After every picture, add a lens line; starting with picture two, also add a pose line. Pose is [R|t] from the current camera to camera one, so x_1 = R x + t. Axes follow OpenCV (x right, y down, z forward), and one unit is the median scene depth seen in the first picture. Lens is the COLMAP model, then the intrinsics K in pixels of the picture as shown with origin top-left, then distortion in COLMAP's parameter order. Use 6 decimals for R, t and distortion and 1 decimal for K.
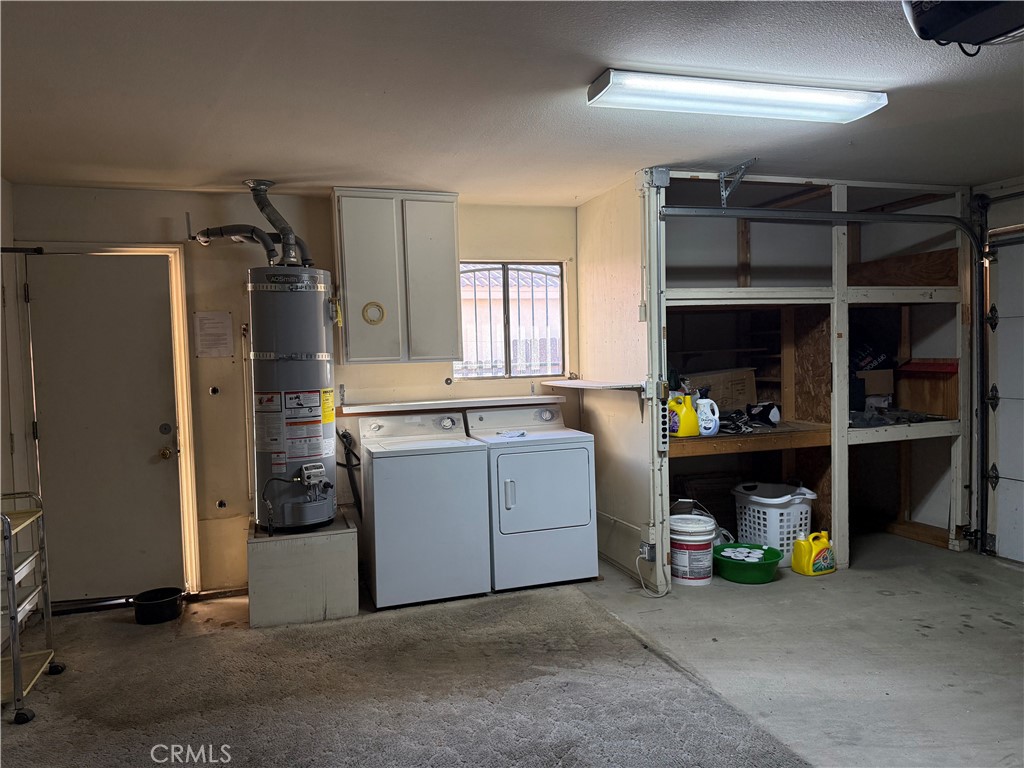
lens RADIAL K [[710.3, 0, 515.0], [0, 710.3, 383.1], [0, 0, 1]] dist [-0.018218, -0.008493]
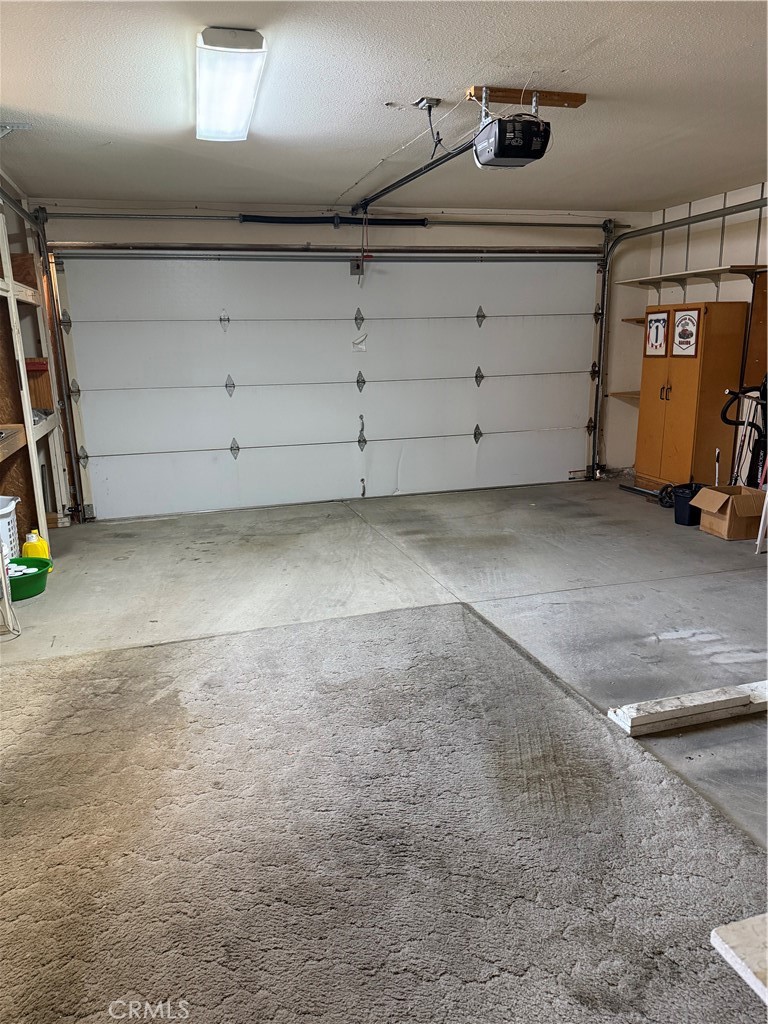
lens RADIAL K [[710.3, 0, 387.7], [0, 710.3, 515.8], [0, 0, 1]] dist [-0.018218, -0.008493]
pose [[0.021785, -0.213810, 0.976632, -0.669048], [0.058334, 0.975472, 0.212255, 0.004602], [-0.998059, 0.052346, 0.033723, 0.572080]]
